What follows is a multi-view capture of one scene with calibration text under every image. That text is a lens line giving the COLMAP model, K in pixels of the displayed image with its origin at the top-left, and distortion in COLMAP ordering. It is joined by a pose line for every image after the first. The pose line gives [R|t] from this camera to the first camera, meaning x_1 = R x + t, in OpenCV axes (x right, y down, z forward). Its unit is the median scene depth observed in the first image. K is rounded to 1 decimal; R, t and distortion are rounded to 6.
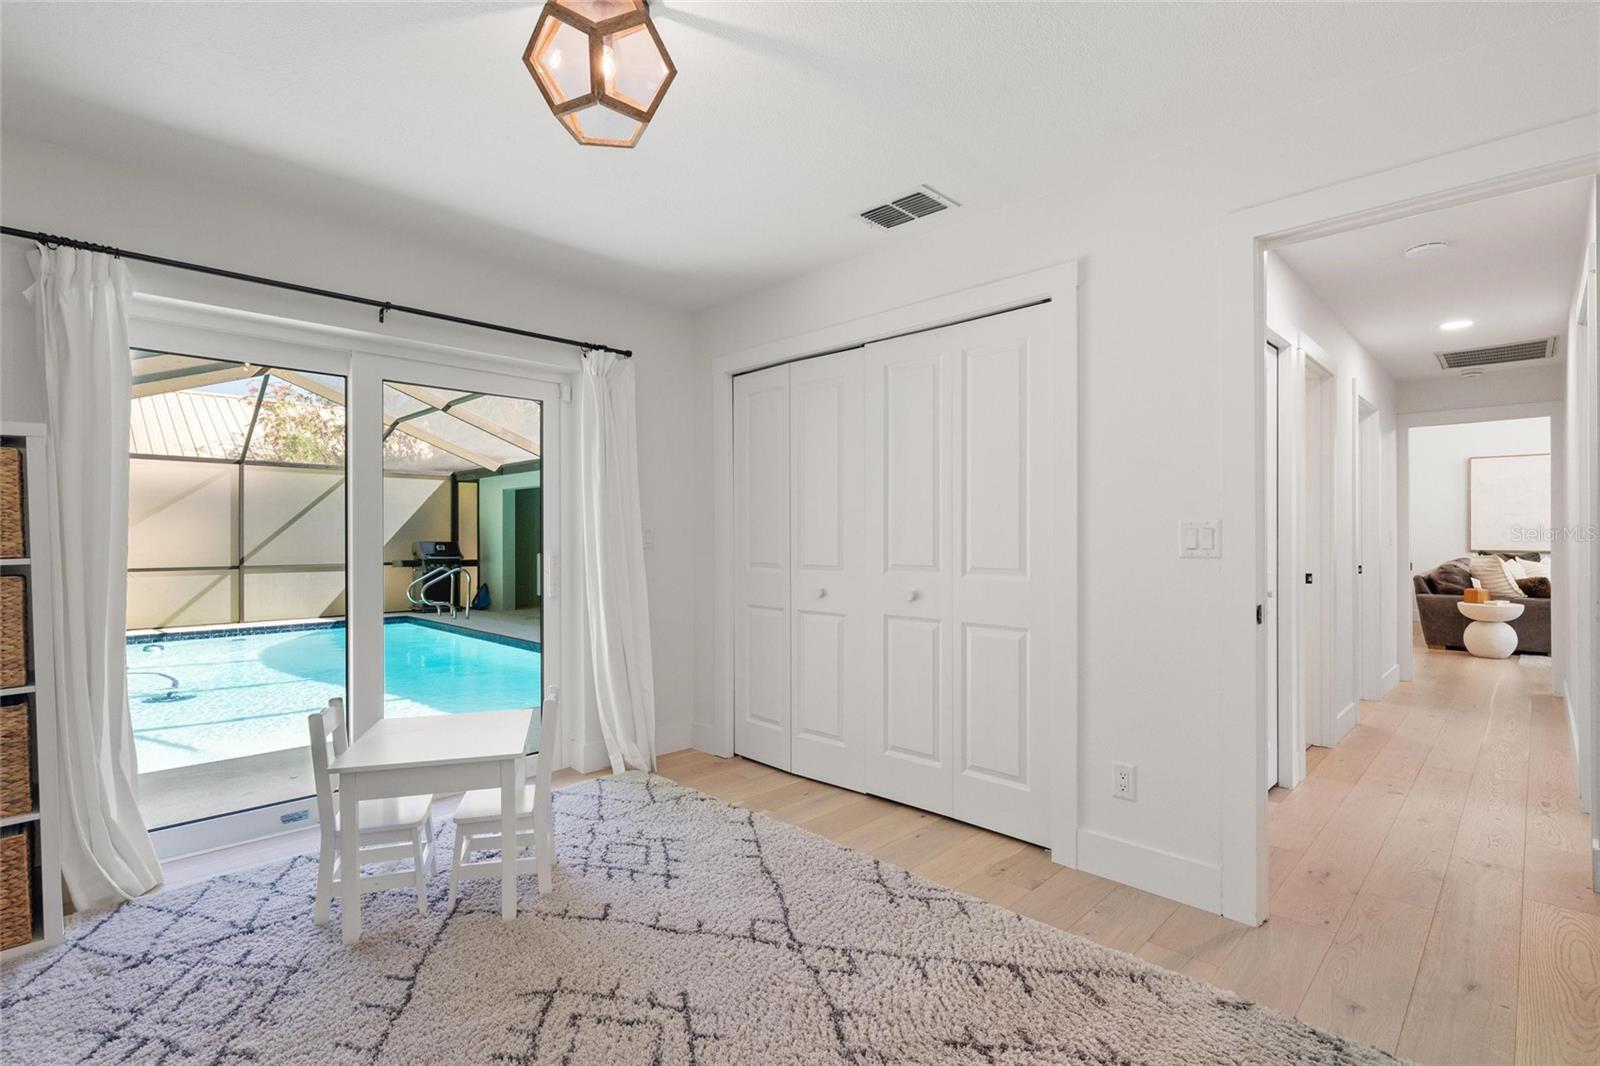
lens RADIAL K [[741.1, 0, 796.5], [0, 741.1, 543.7], [0, 0, 1]] dist [-0.000555, 0.000201]
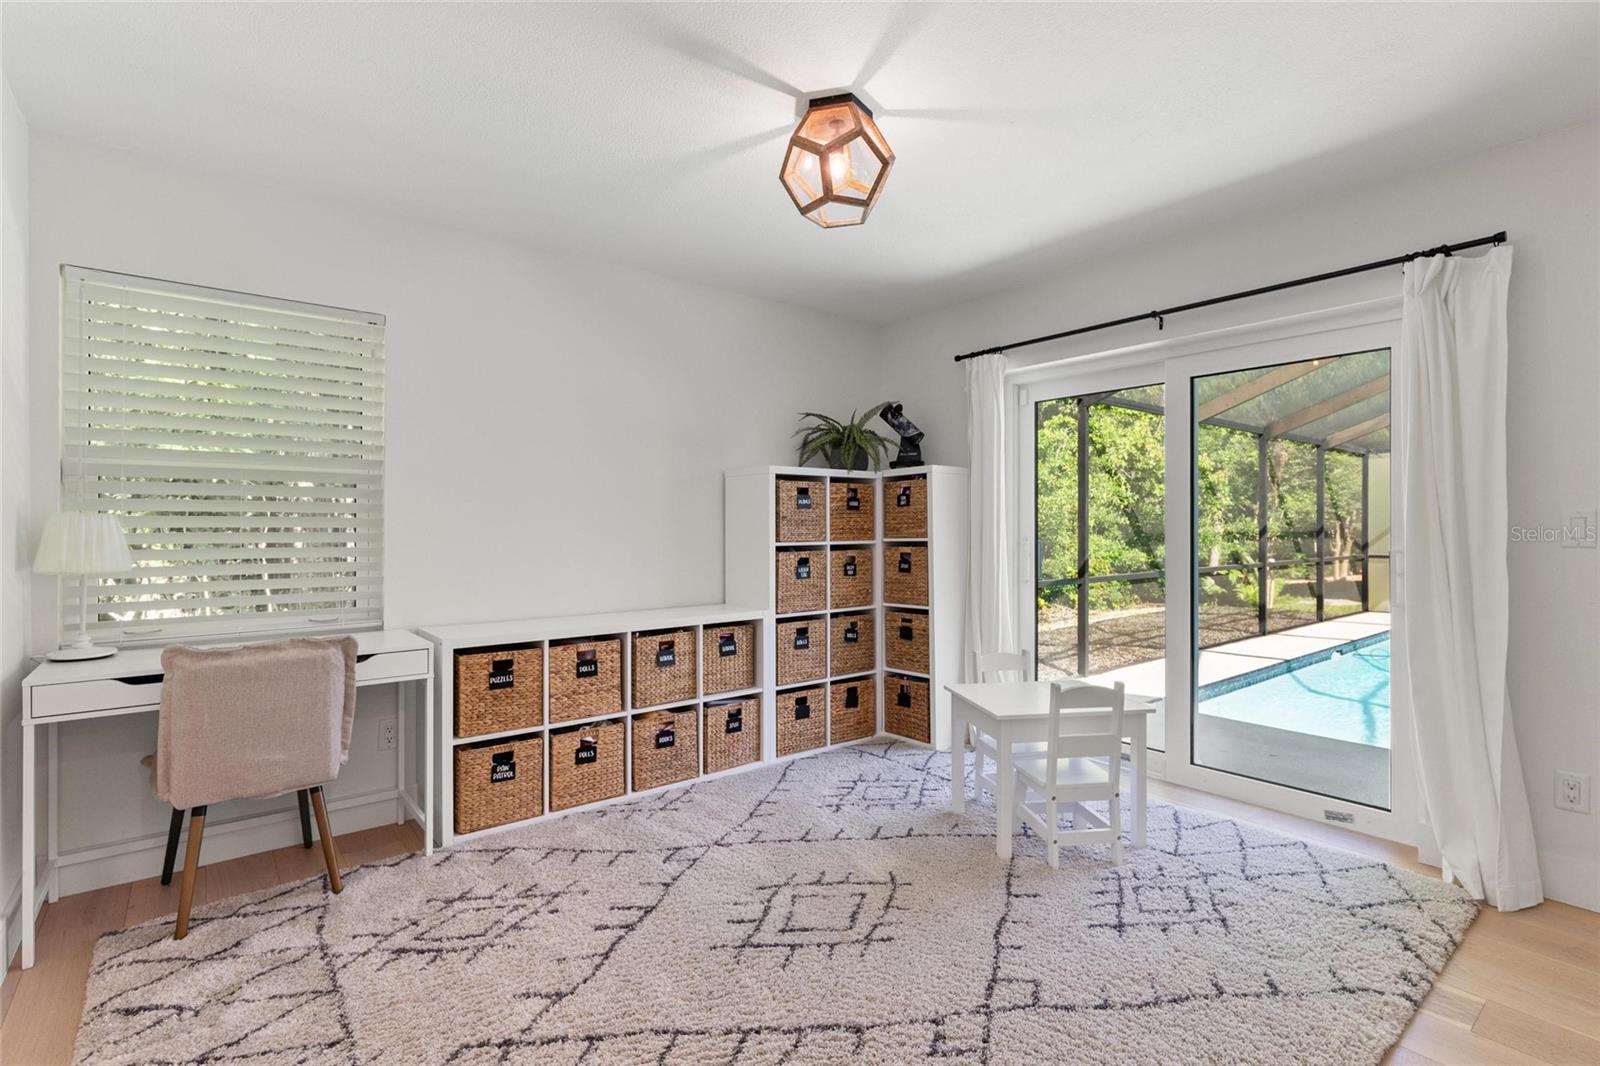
lens RADIAL K [[741.1, 0, 799.7], [0, 741.1, 524.0], [0, 0, 1]] dist [-0.000555, 0.000201]
pose [[-0.107225, -0.006181, -0.994216, 0.728555], [-0.013832, 0.999893, -0.004725, -0.000364], [0.994139, 0.013246, -0.107299, 0.741524]]
